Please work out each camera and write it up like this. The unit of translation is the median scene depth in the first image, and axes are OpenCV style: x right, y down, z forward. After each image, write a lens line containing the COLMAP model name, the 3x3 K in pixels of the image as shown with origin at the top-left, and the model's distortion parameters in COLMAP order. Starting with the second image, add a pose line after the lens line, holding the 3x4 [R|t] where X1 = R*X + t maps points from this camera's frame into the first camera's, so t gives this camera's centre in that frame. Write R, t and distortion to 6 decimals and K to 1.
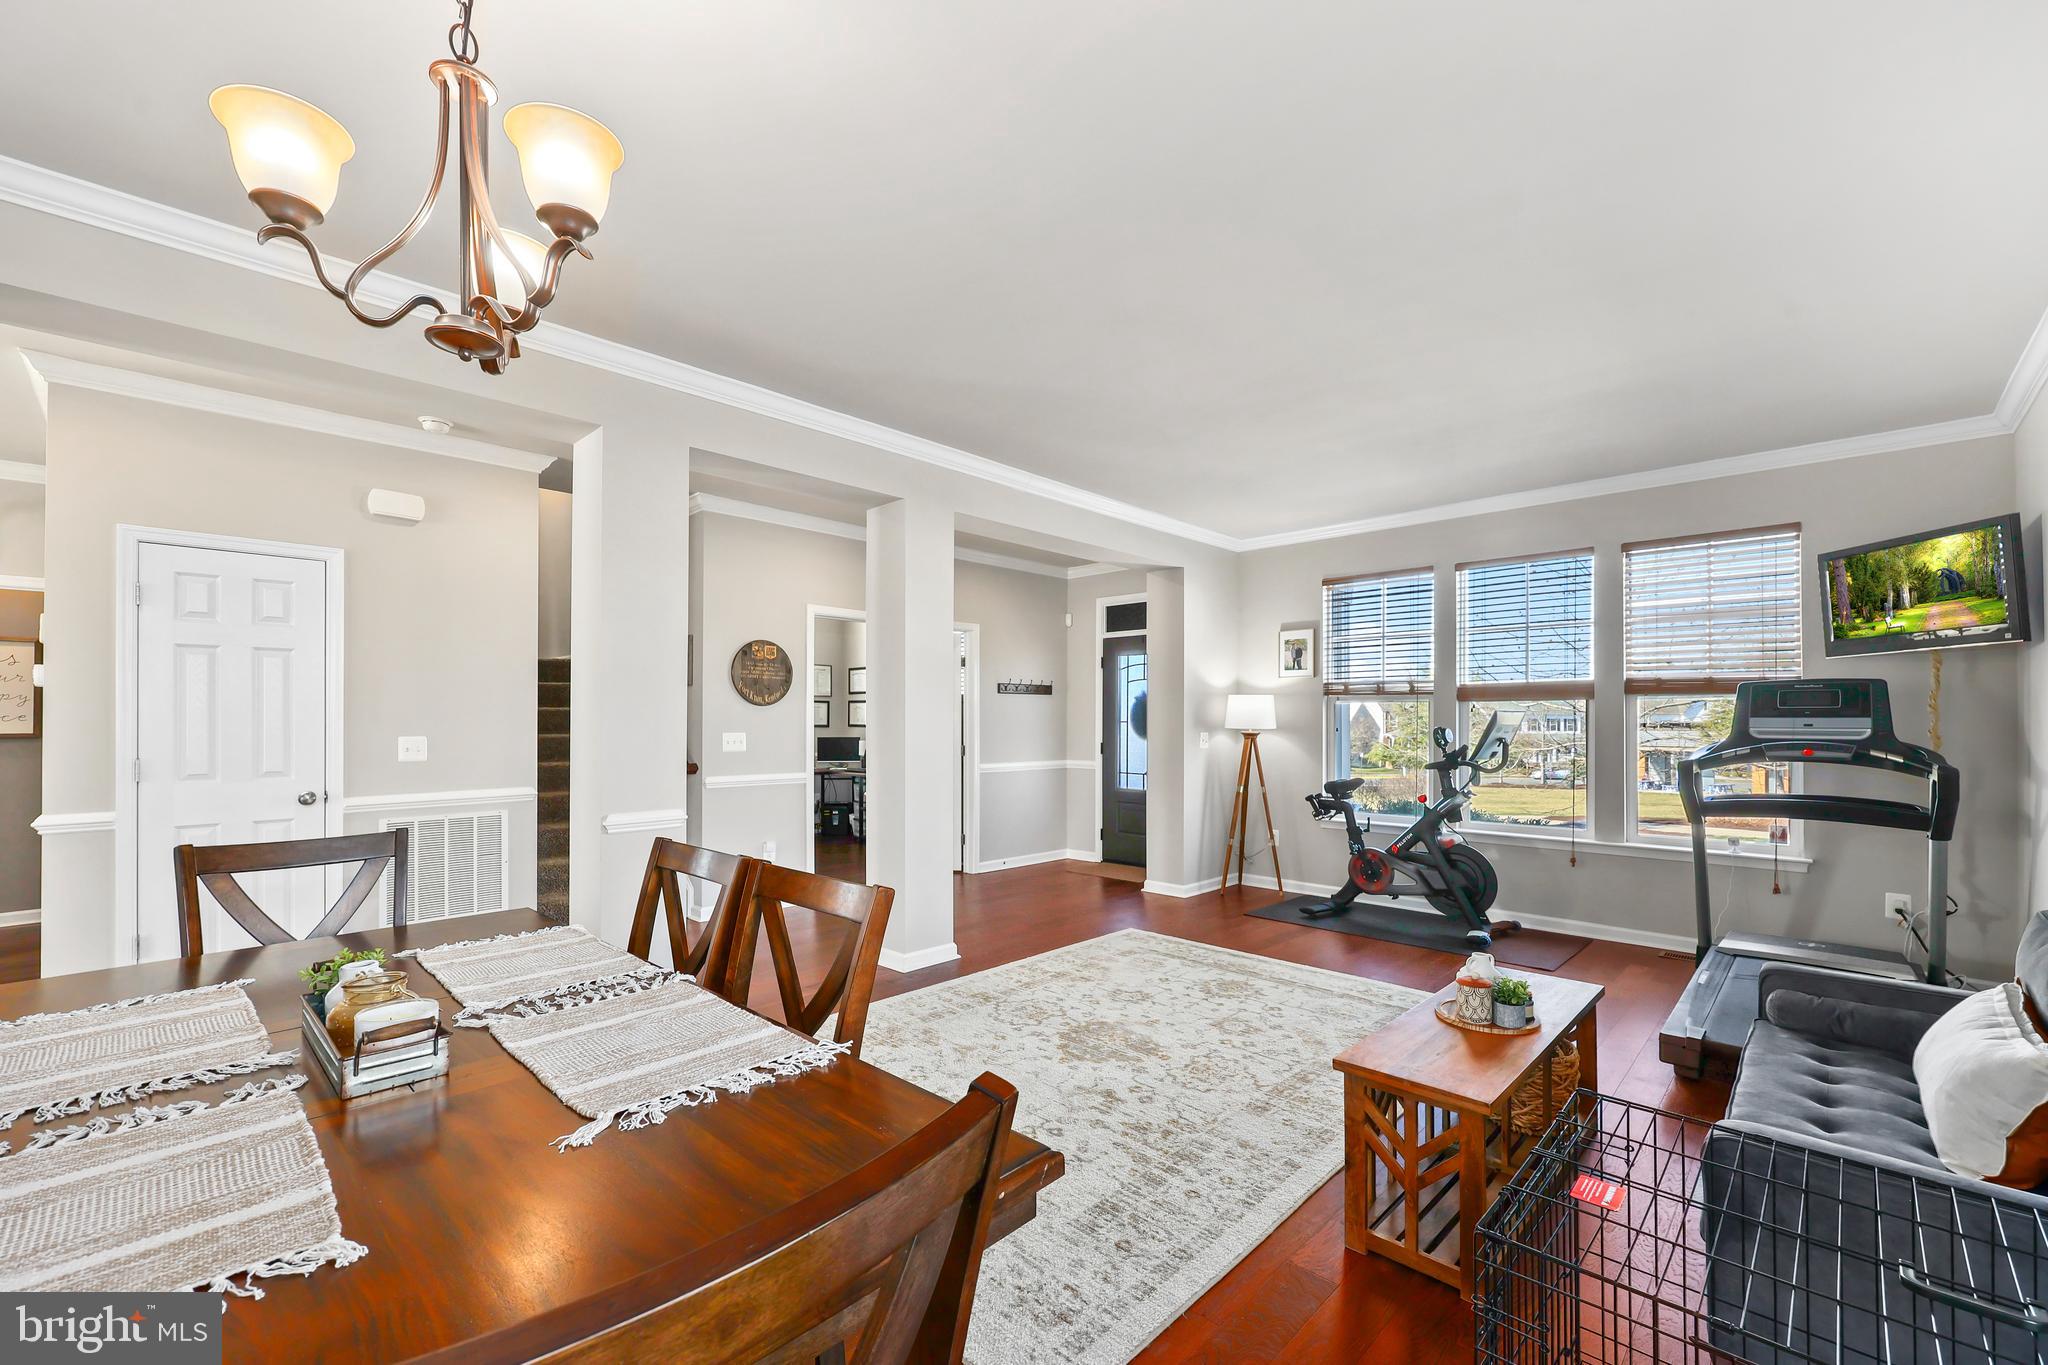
lens RADIAL K [[850.6, 0, 1034.6], [0, 850.6, 730.1], [0, 0, 1]] dist [0.000746, 0.000107]
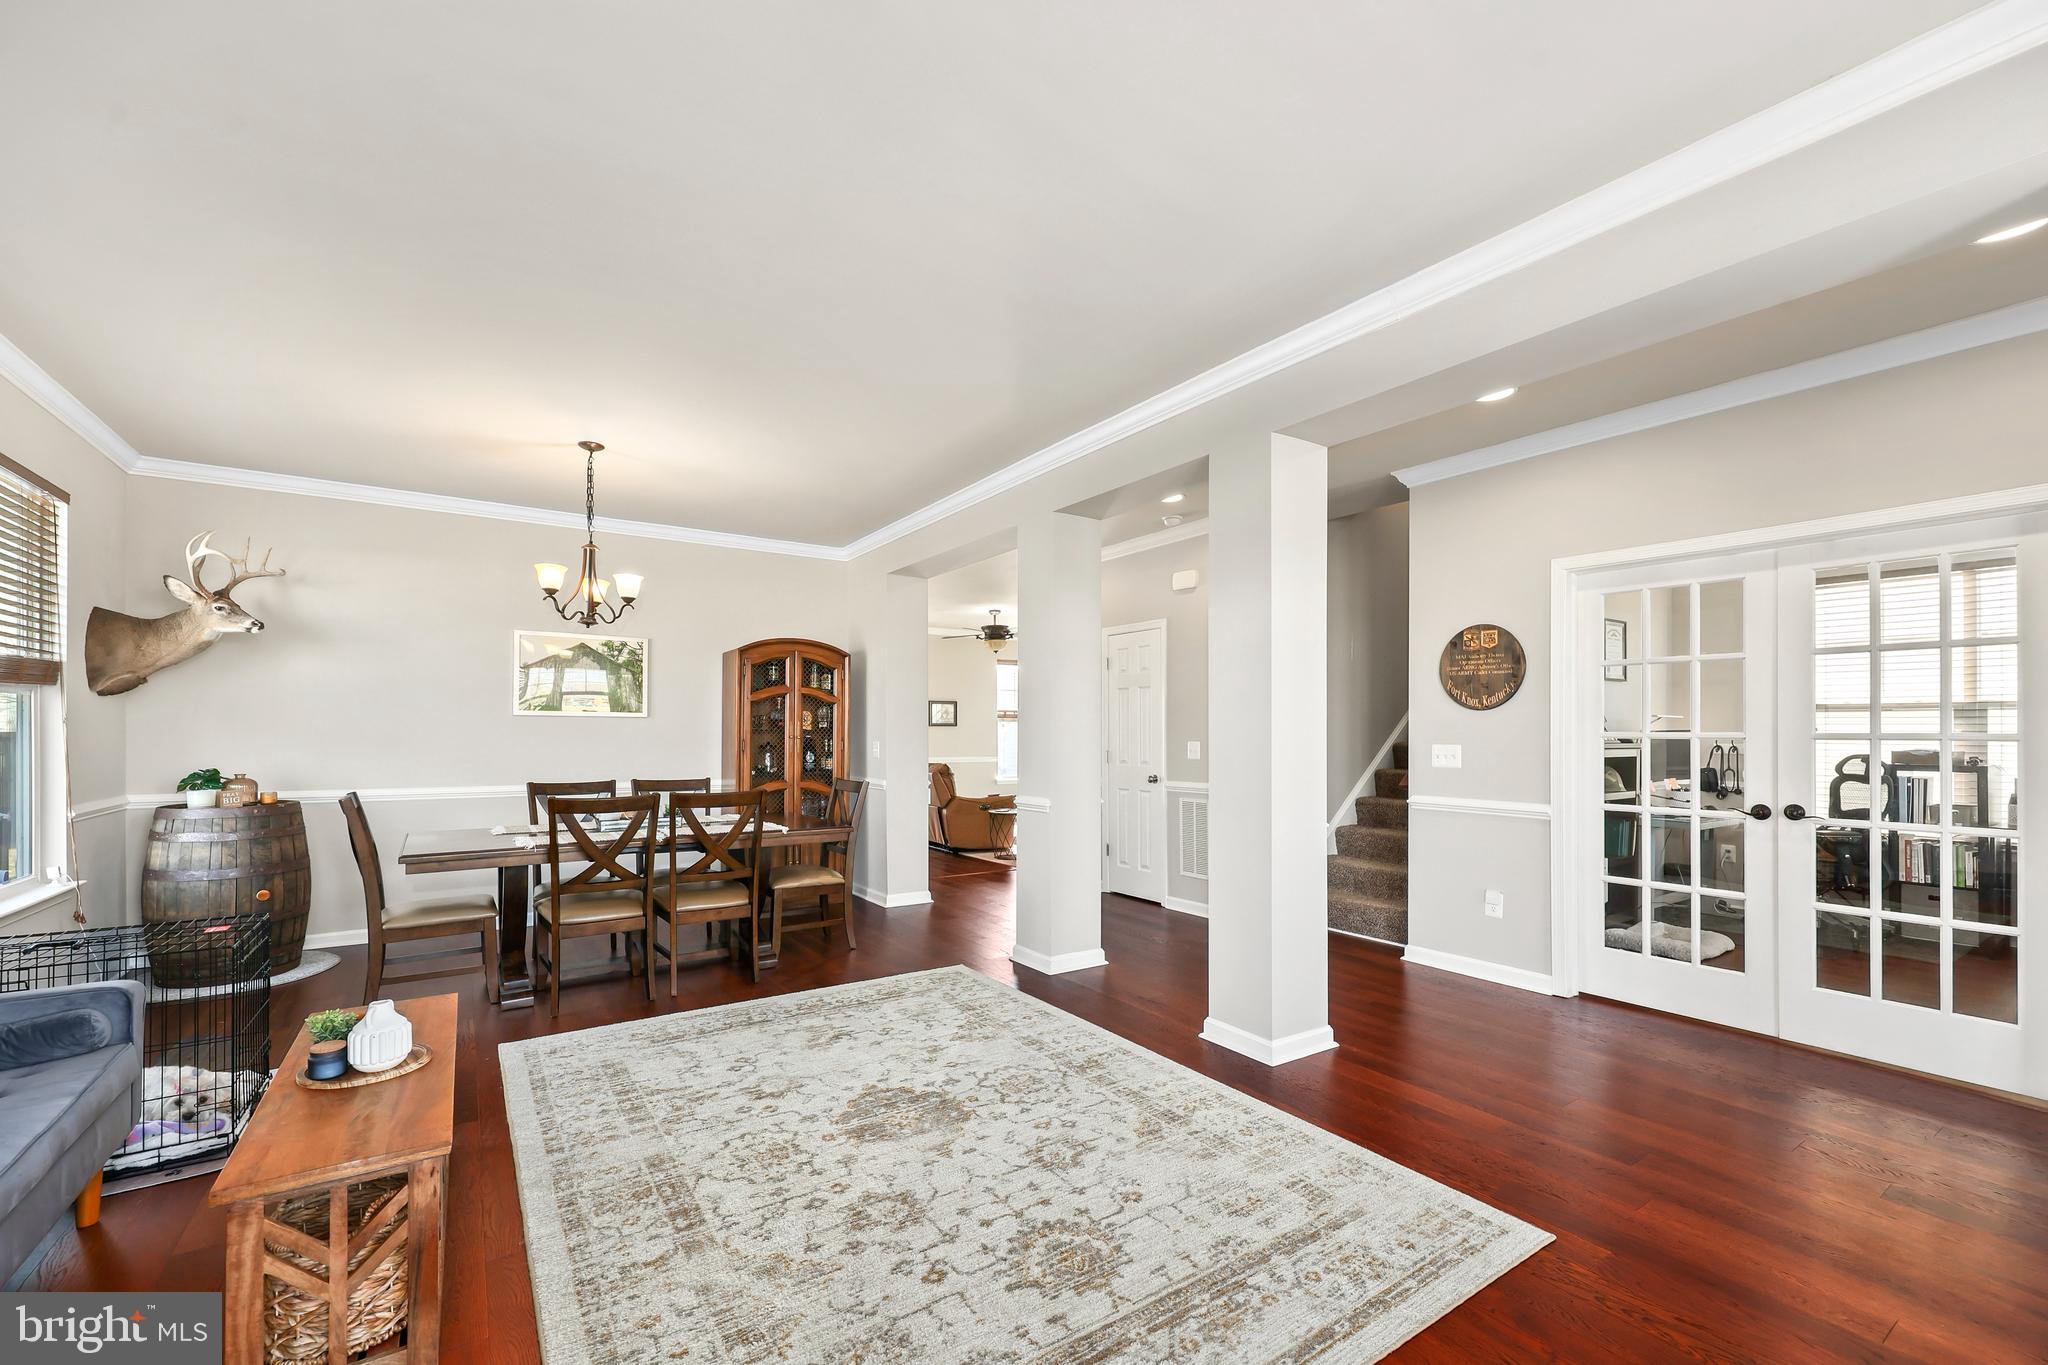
lens RADIAL K [[850.6, 0, 1034.6], [0, 850.6, 730.1], [0, 0, 1]] dist [0.000746, 0.000107]
pose [[-0.214155, -0.003216, -0.976794, 0.784820], [-0.010036, 0.999949, -0.001092, -0.008558], [0.976748, 0.009570, -0.214176, 1.172556]]
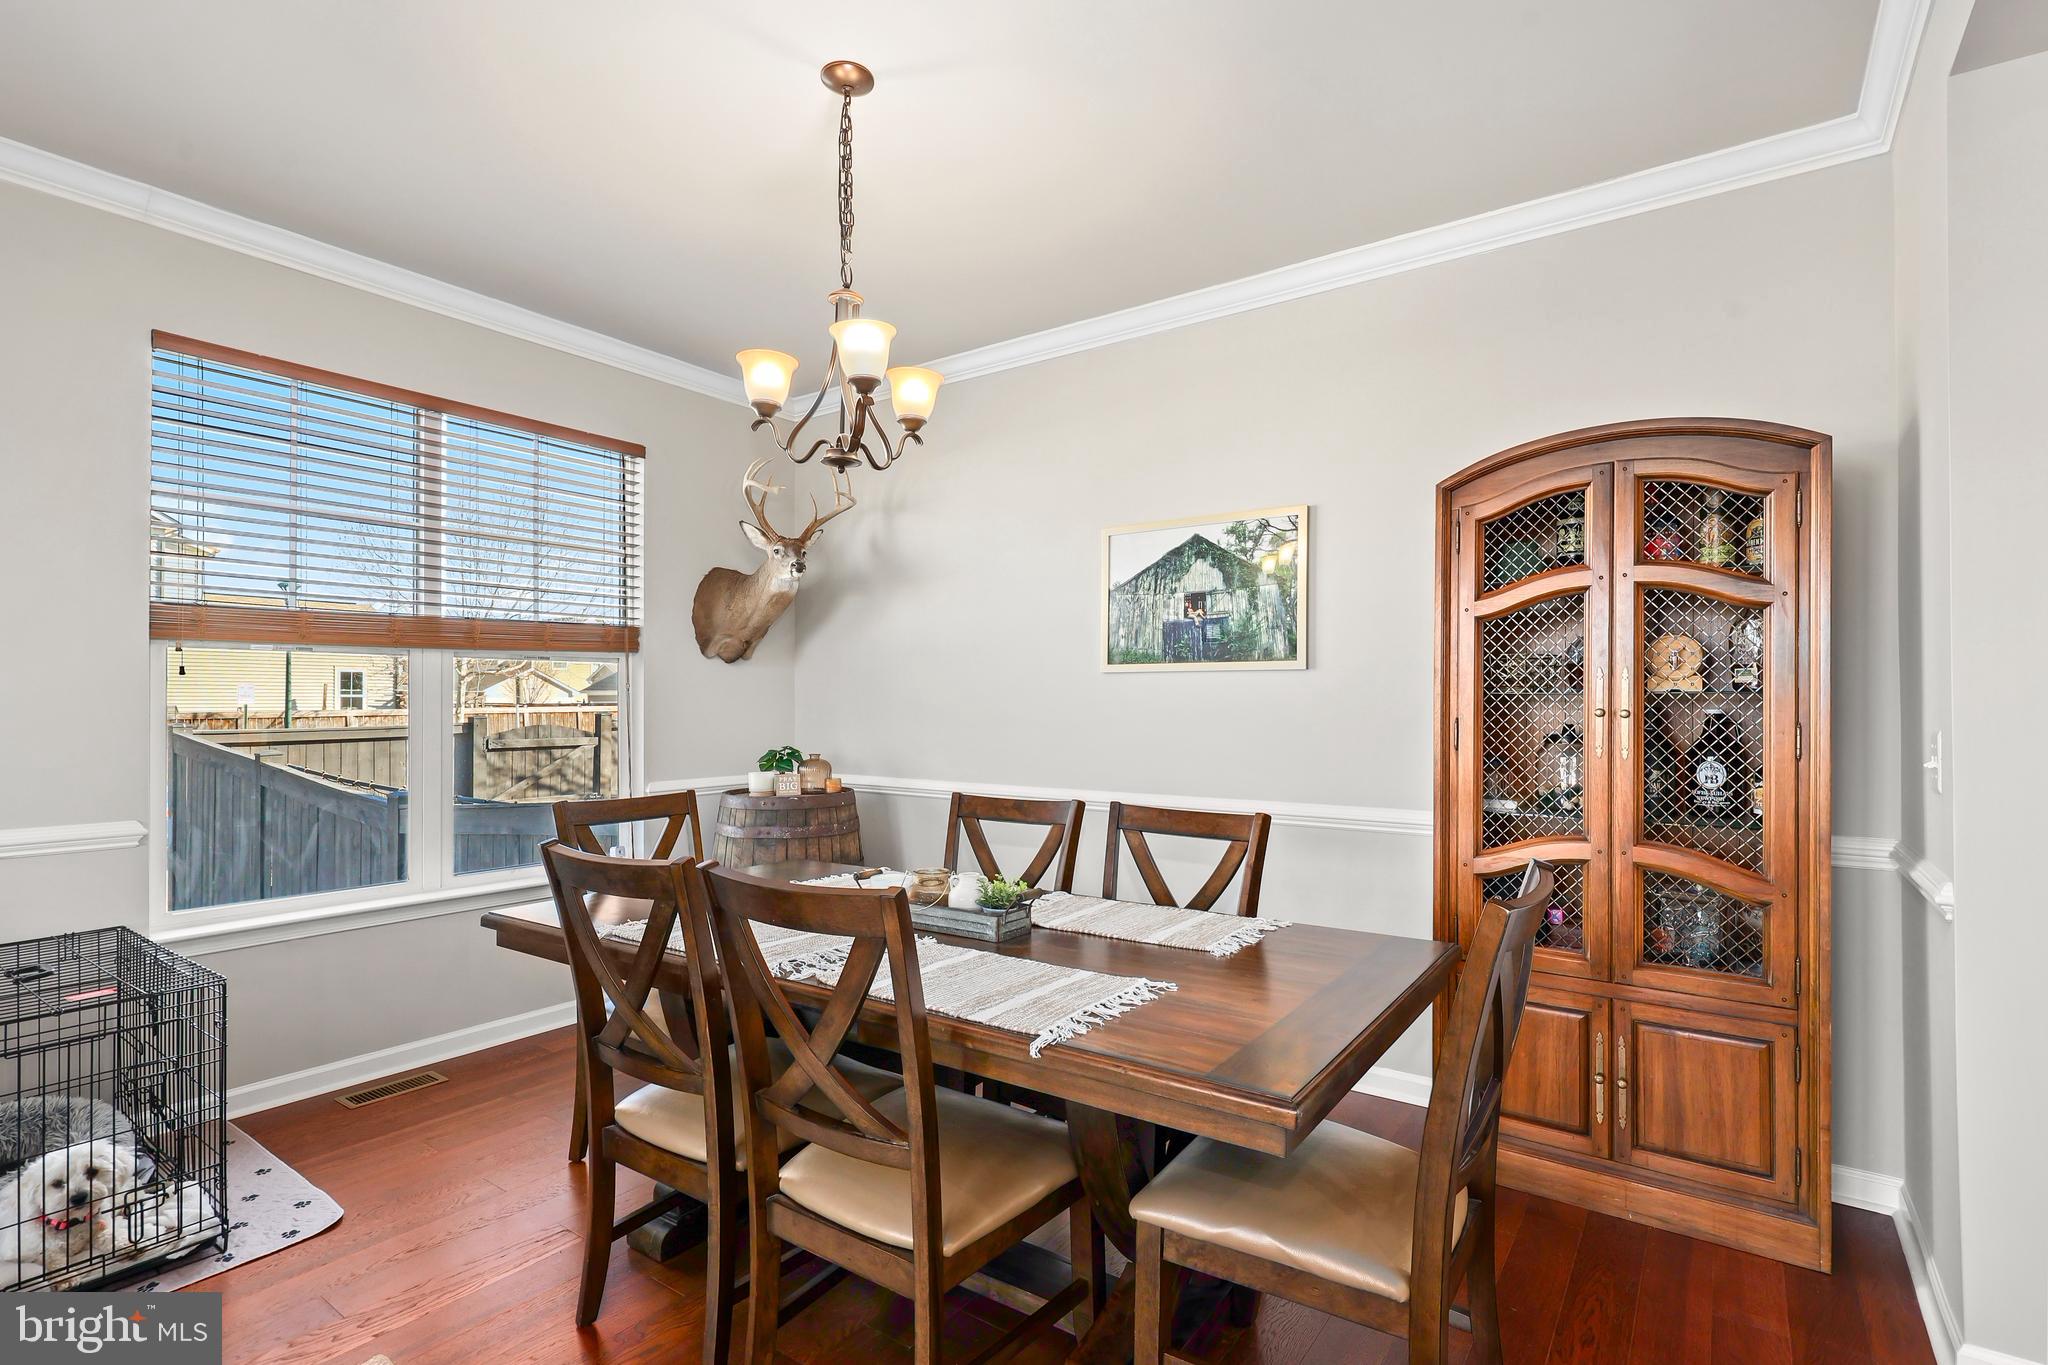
lens RADIAL K [[977.0, 0, 1020.6], [0, 977.0, 697.4], [0, 0, 1]] dist [0.001493, 0.000536]
pose [[-0.990886, -0.001567, -0.134697, -0.249161], [-0.001585, 0.999999, 0.000022, -0.001825], [0.134697, 0.000235, -0.990887, 0.953872]]
